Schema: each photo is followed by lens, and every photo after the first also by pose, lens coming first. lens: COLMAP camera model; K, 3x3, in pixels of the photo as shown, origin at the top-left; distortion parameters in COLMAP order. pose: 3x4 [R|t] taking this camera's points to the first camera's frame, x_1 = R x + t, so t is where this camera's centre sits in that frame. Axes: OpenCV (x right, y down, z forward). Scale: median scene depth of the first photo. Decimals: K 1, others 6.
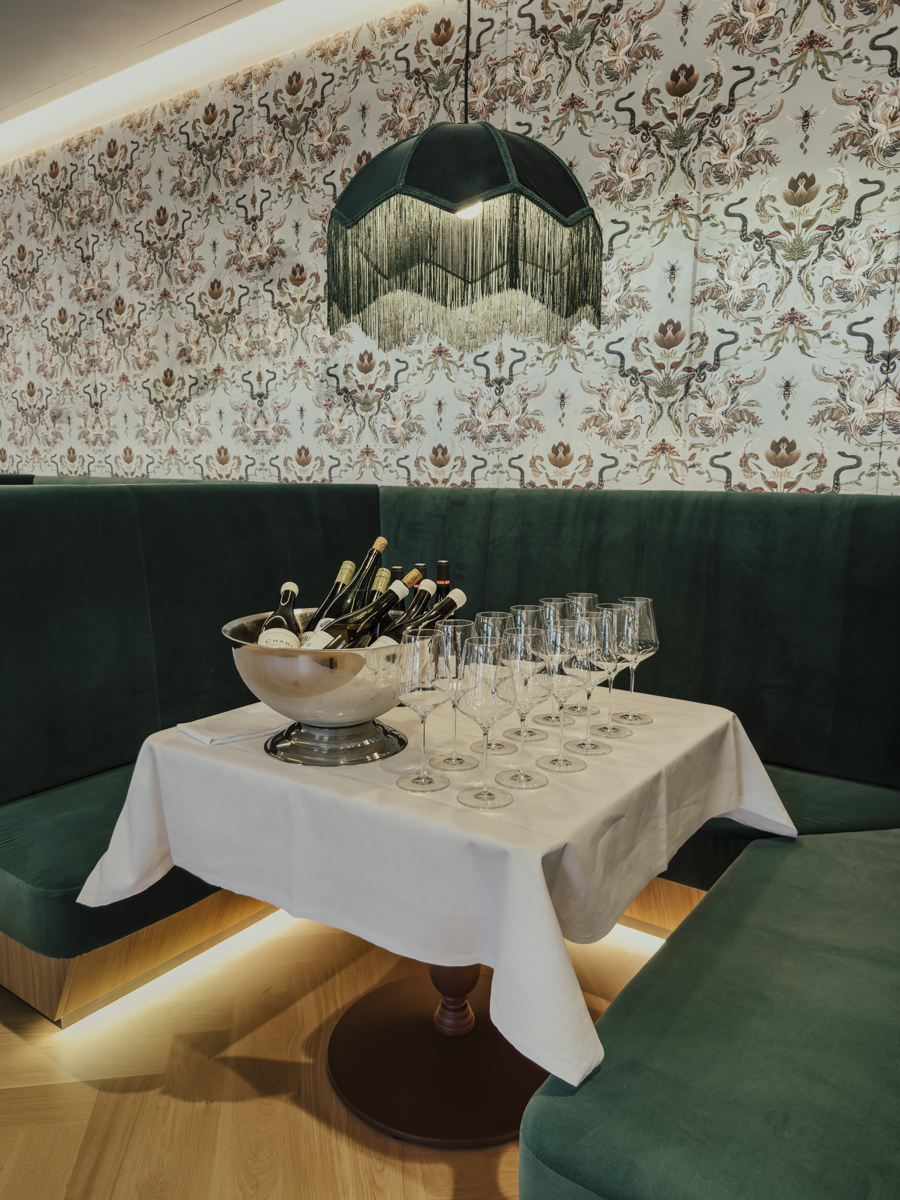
lens RADIAL K [[862.5, 0, 450.0], [0, 862.5, 600.0], [0, 0, 1]] dist [0.097406, -0.176182]
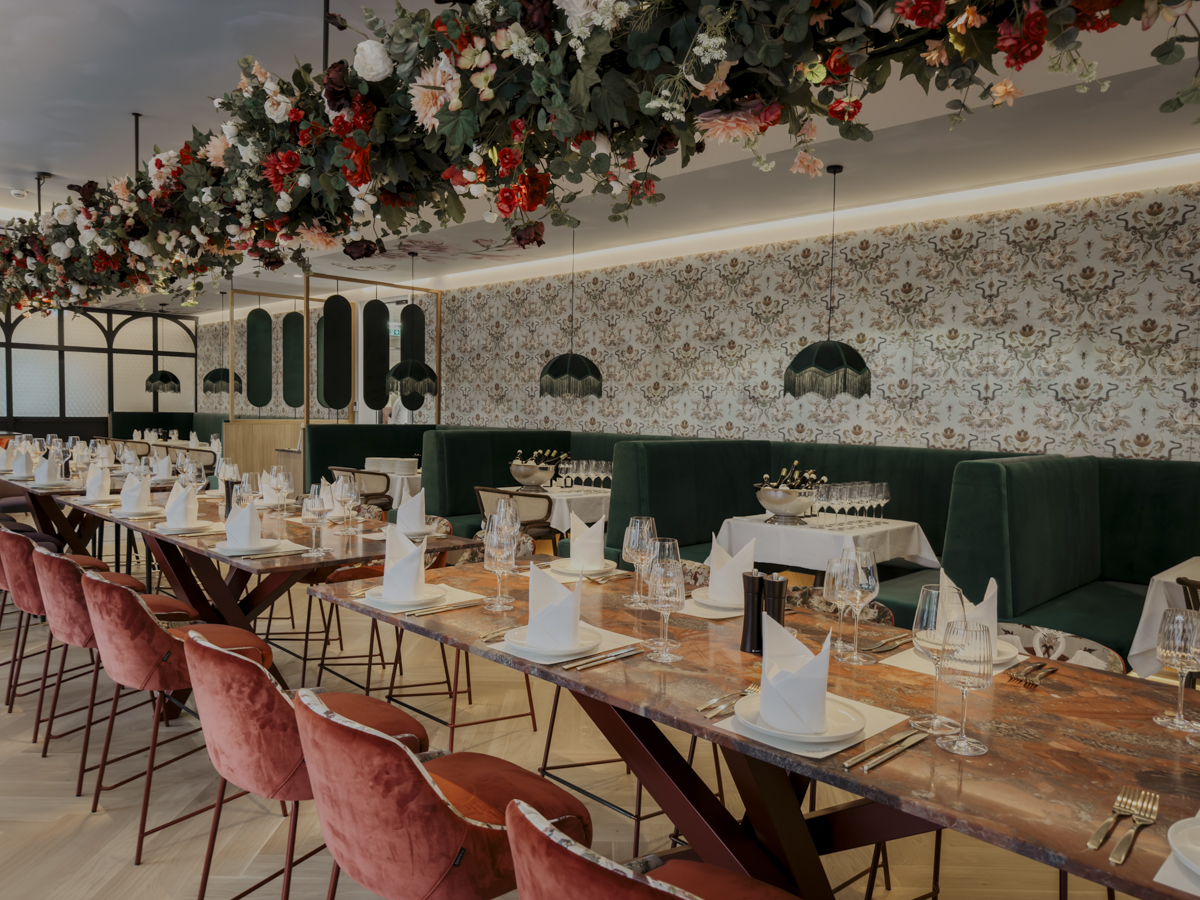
lens RADIAL K [[862.5, 0, 605.8], [0, 862.5, 438.2], [0, 0, 1]] dist [0.097406, -0.176182]
pose [[0.987773, 0.017594, -0.154901, -0.164967], [-0.036299, 0.992258, -0.118771, 0.143637], [0.151612, 0.122942, 0.980765, -1.286909]]
